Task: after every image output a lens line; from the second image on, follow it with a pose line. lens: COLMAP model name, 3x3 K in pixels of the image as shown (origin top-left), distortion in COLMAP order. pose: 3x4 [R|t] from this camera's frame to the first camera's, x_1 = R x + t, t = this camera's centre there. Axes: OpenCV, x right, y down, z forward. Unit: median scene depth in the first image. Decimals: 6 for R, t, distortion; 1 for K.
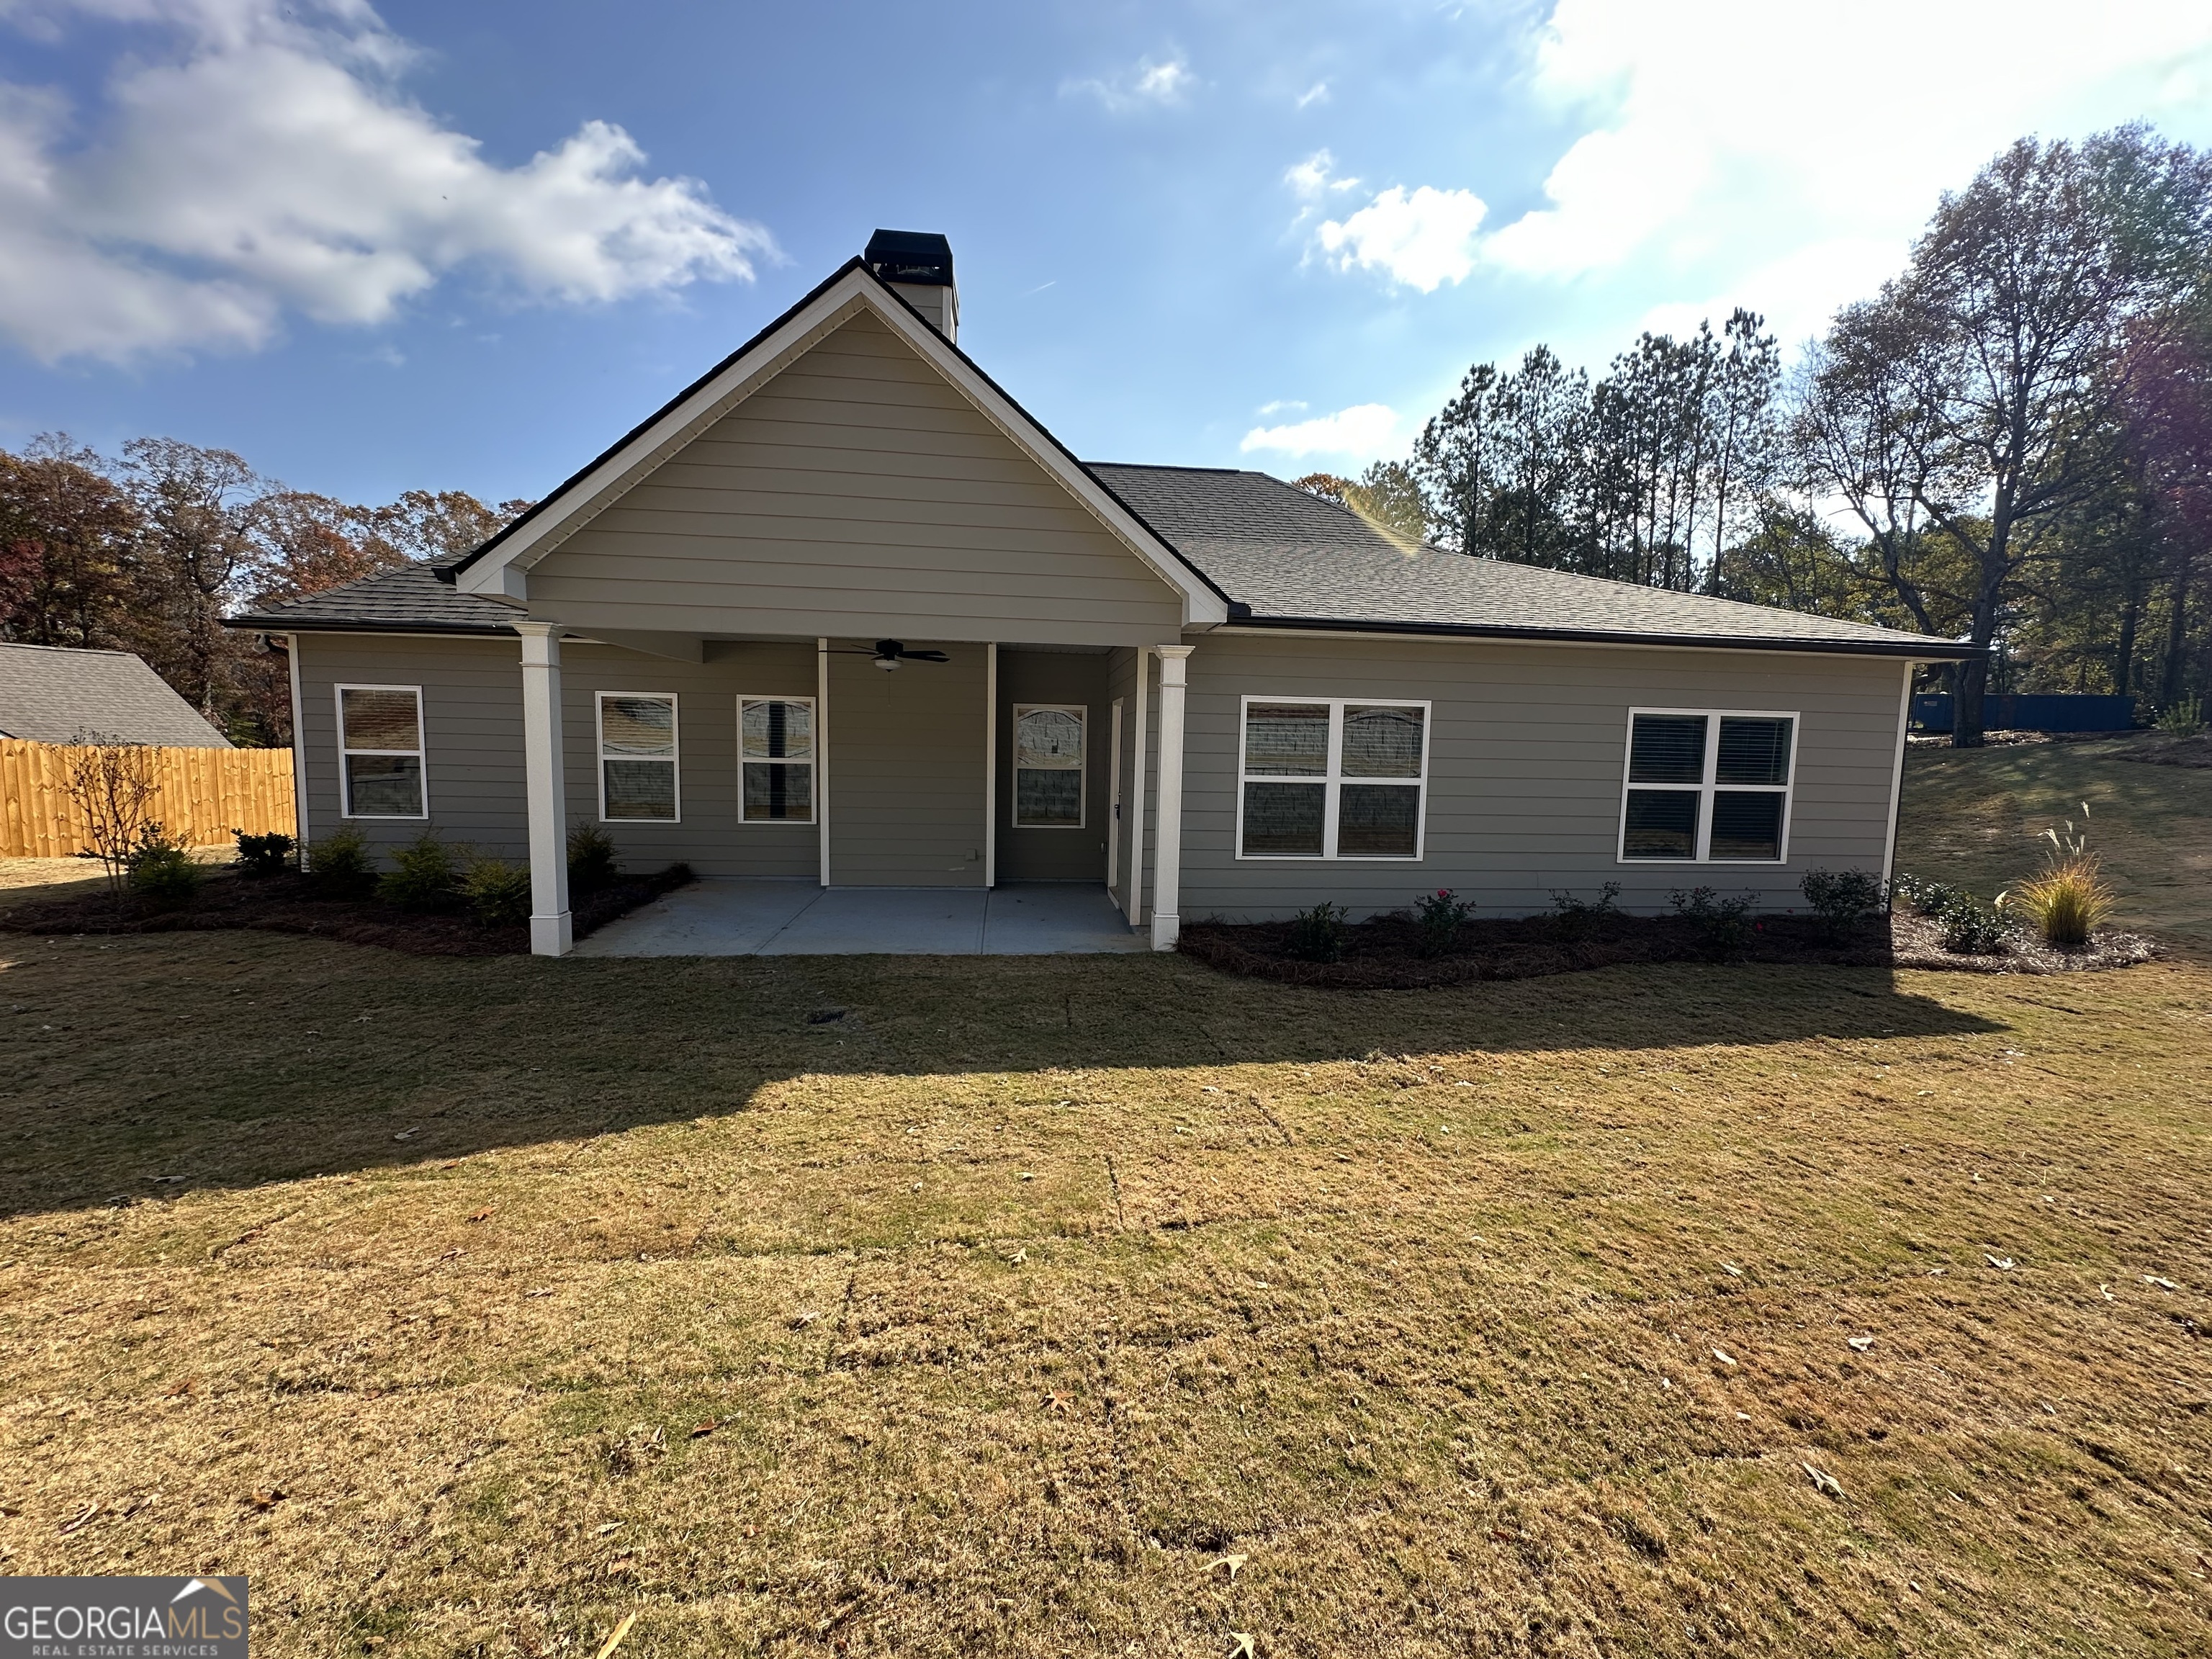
lens RADIAL K [[918.0, 0, 1111.6], [0, 918.0, 835.9], [0, 0, 1]] dist [0.001869, -0.000251]
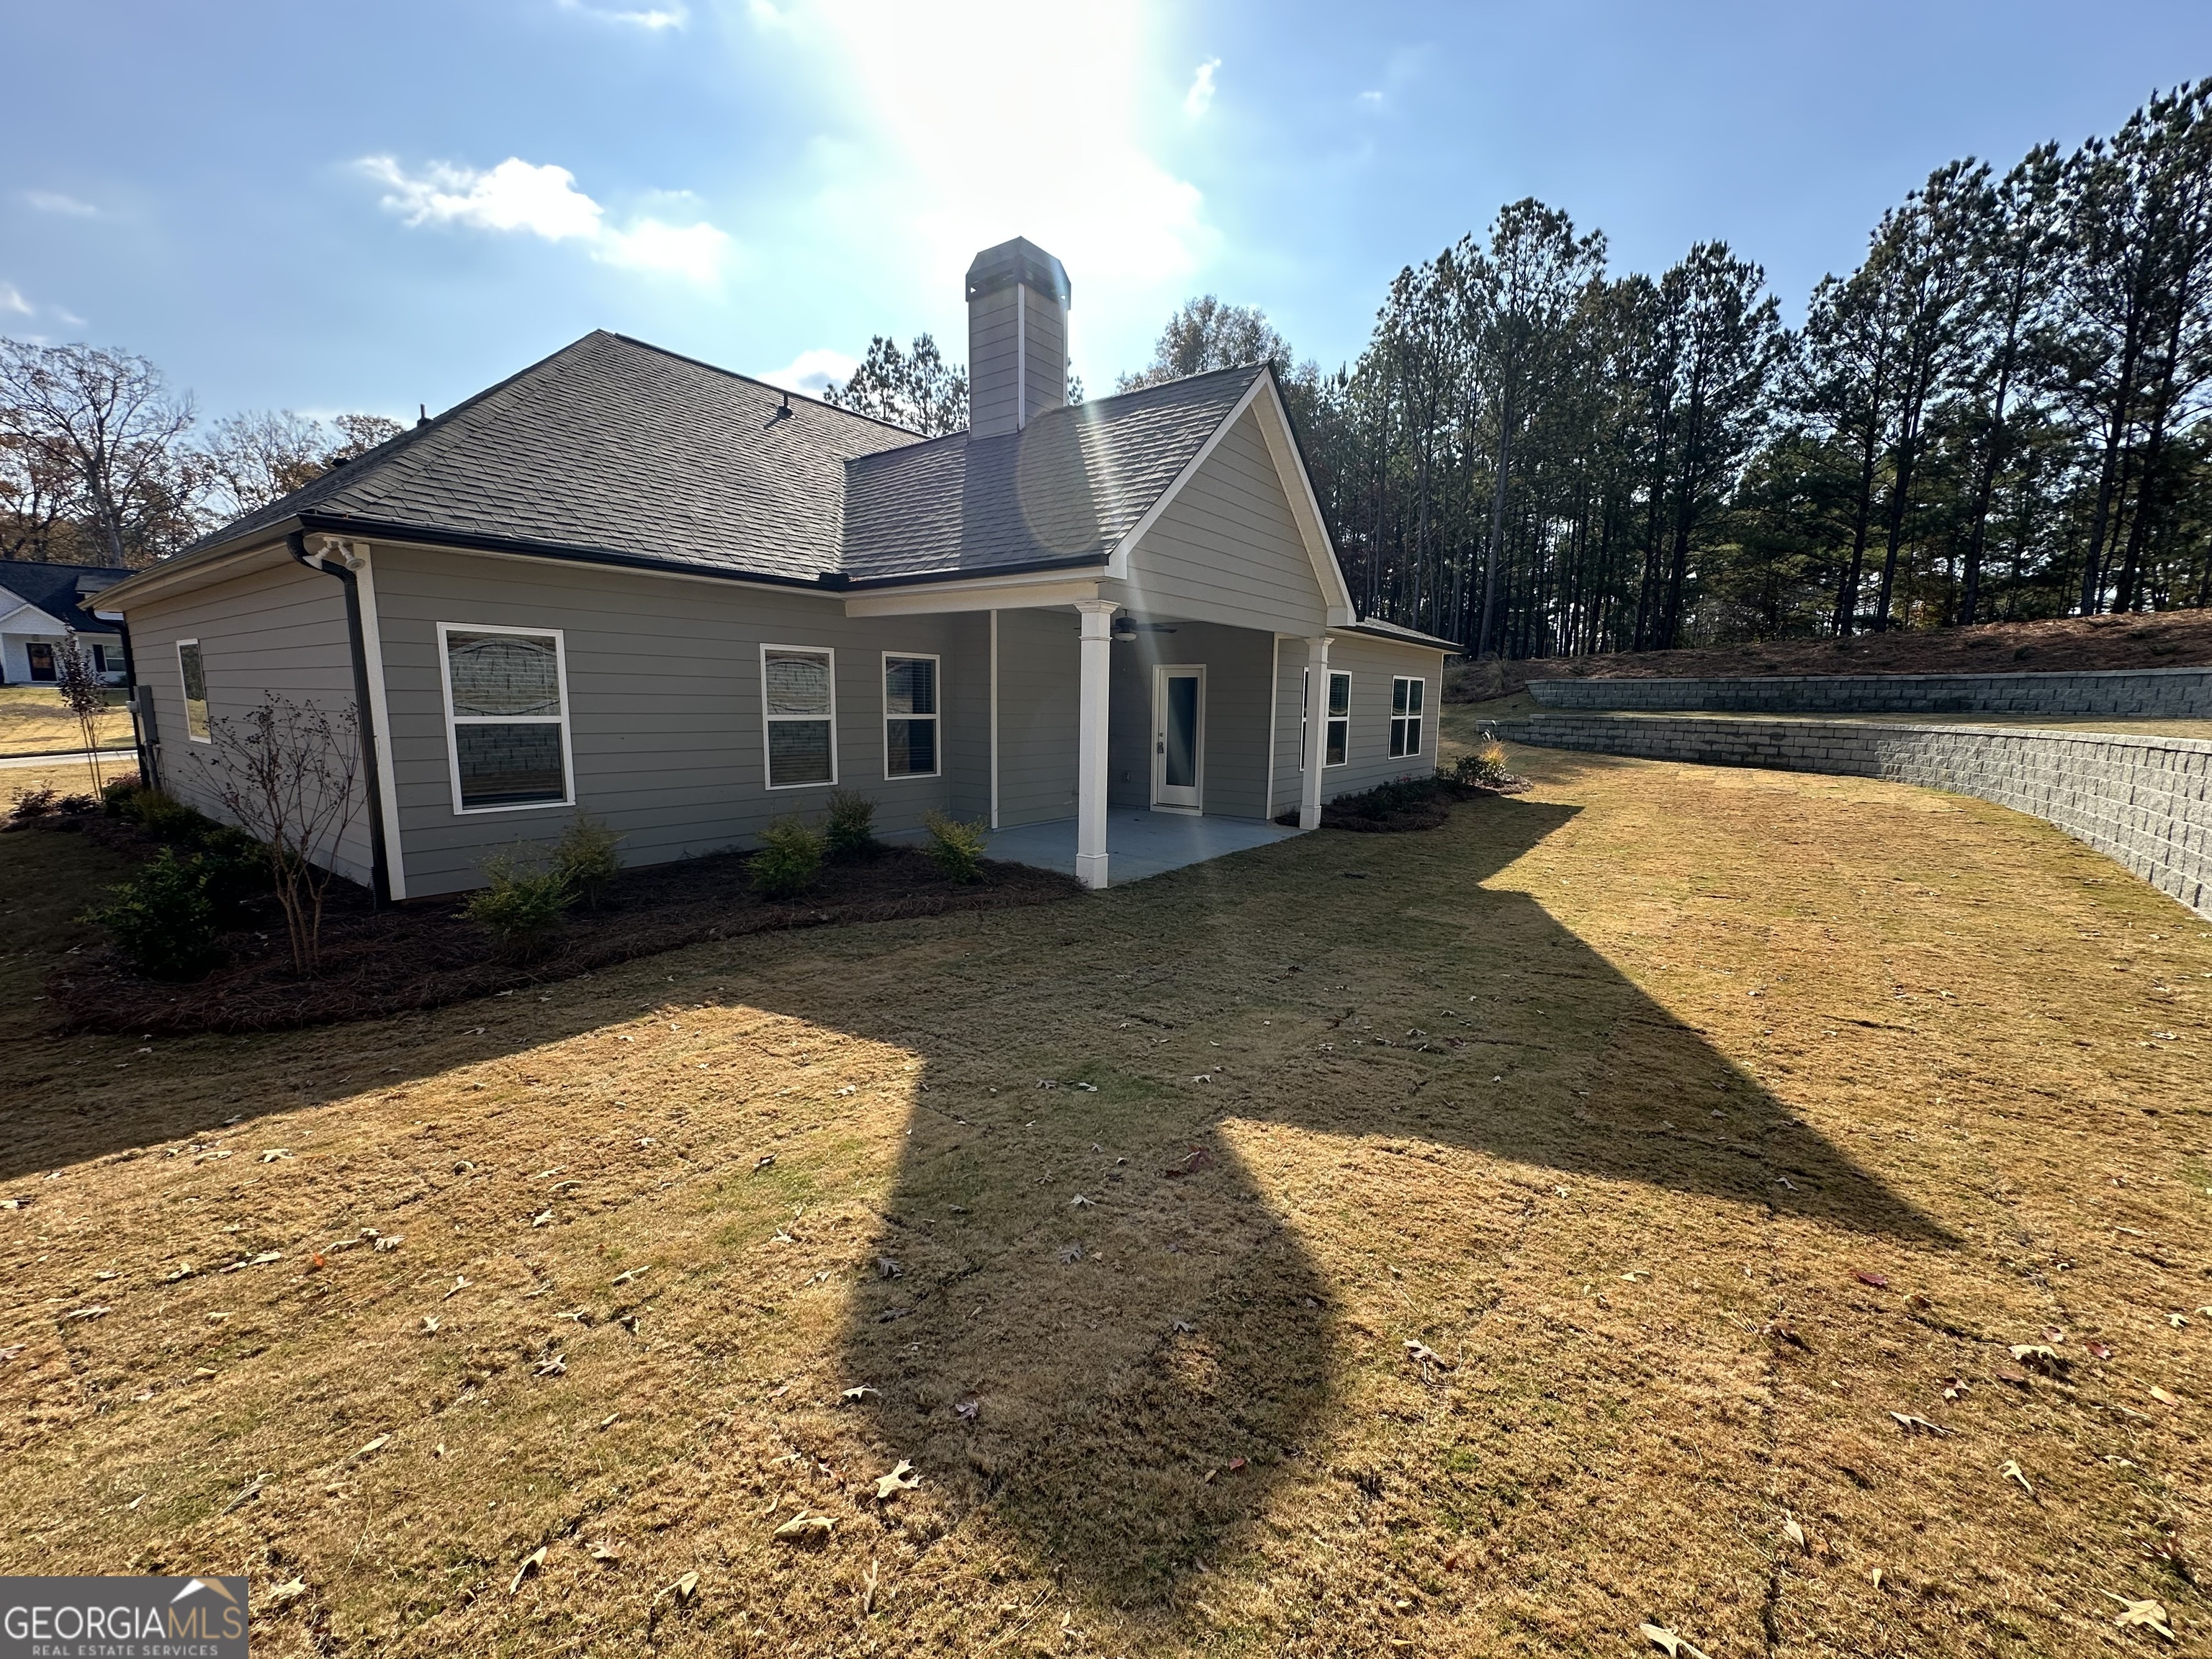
lens RADIAL K [[918.0, 0, 1111.6], [0, 918.0, 835.9], [0, 0, 1]] dist [0.001869, -0.000251]
pose [[0.670771, -0.120702, 0.731777, -0.987208], [0.068331, 0.992529, 0.101077, -0.038324], [-0.738510, -0.017797, 0.674008, 0.140434]]
